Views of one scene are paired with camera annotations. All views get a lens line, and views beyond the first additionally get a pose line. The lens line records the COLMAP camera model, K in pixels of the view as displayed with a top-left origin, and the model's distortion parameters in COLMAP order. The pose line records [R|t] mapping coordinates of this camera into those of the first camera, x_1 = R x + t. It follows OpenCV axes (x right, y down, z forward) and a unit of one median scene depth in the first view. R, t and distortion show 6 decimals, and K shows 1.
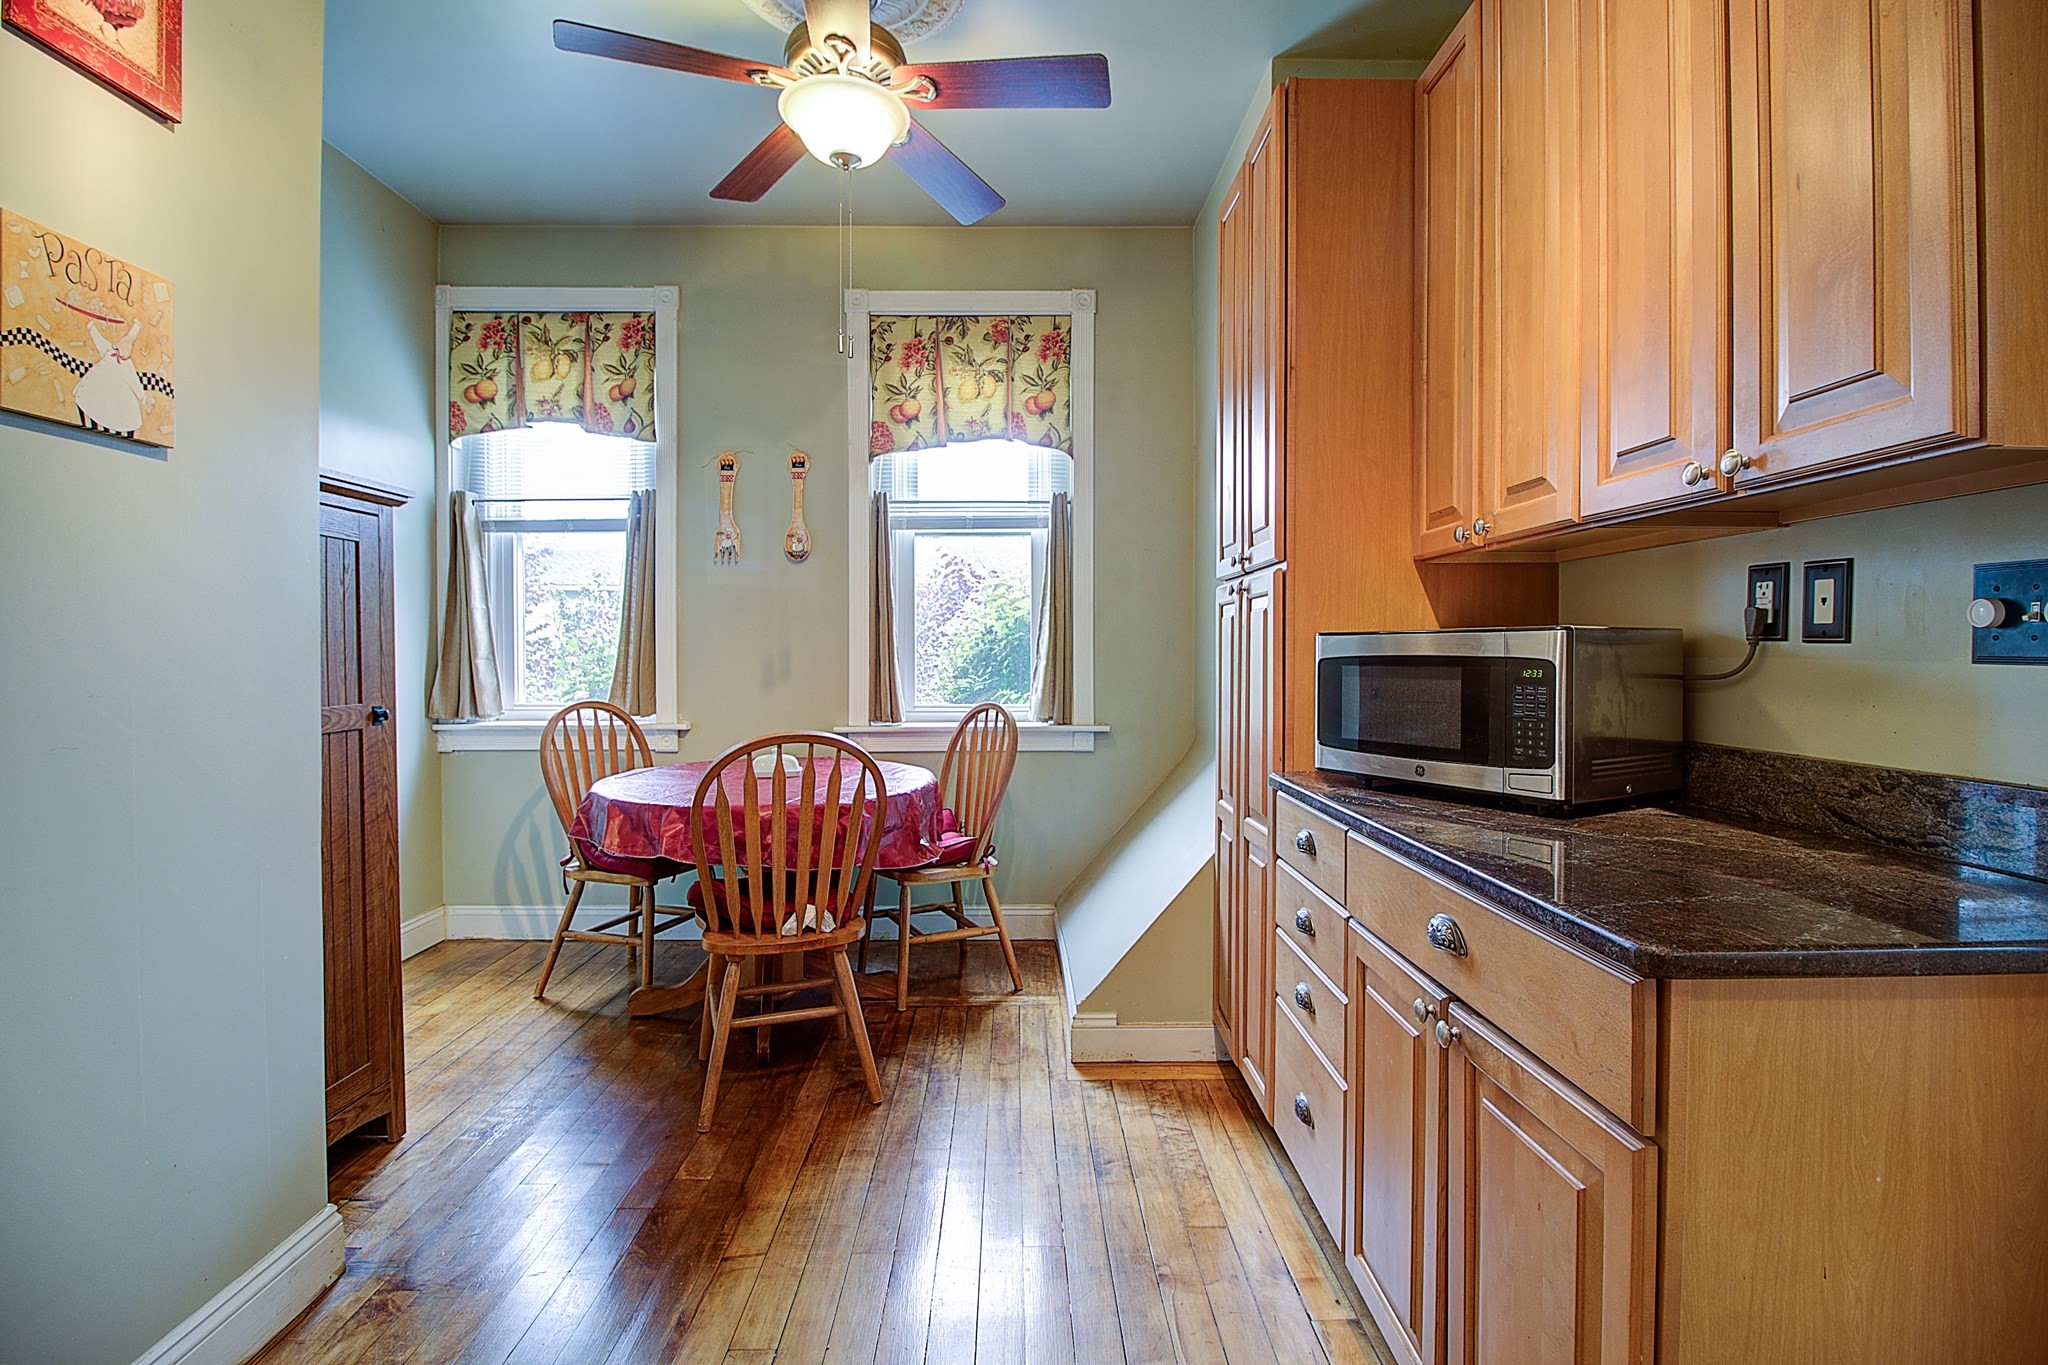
lens RADIAL K [[936.3, 0, 1023.2], [0, 936.3, 663.9], [0, 0, 1]] dist [-0.002545, -0.011665]
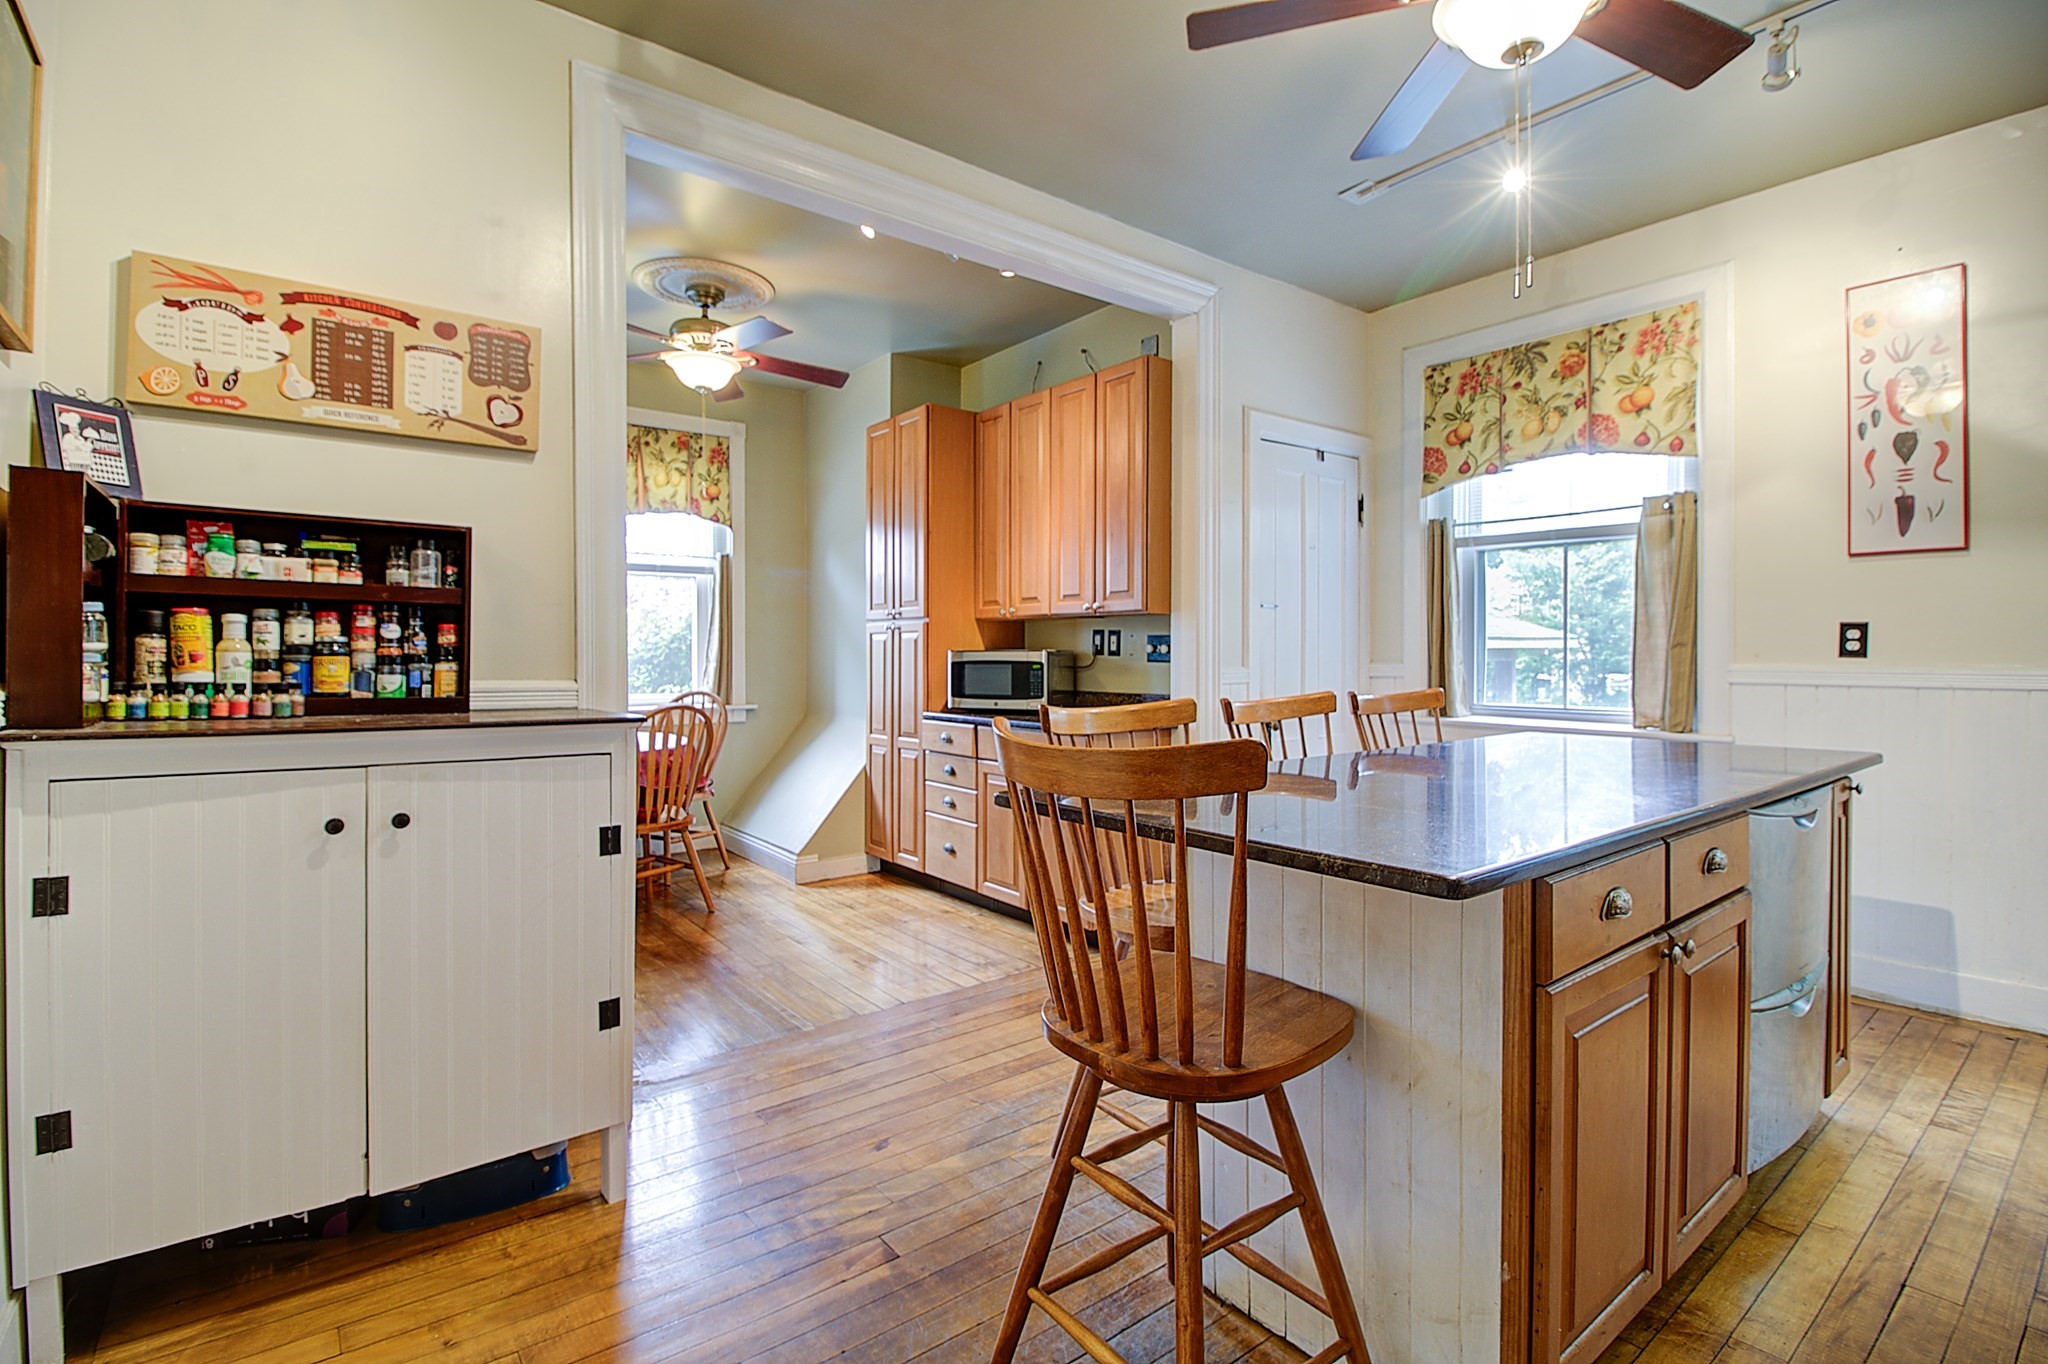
lens RADIAL K [[936.3, 0, 1024.3], [0, 936.3, 664.6], [0, 0, 1]] dist [-0.002545, -0.011665]
pose [[0.797245, -0.007653, 0.603607, -0.498391], [0.007292, 0.999969, 0.003047, -0.001825], [-0.603612, 0.001972, 0.797276, -0.519659]]
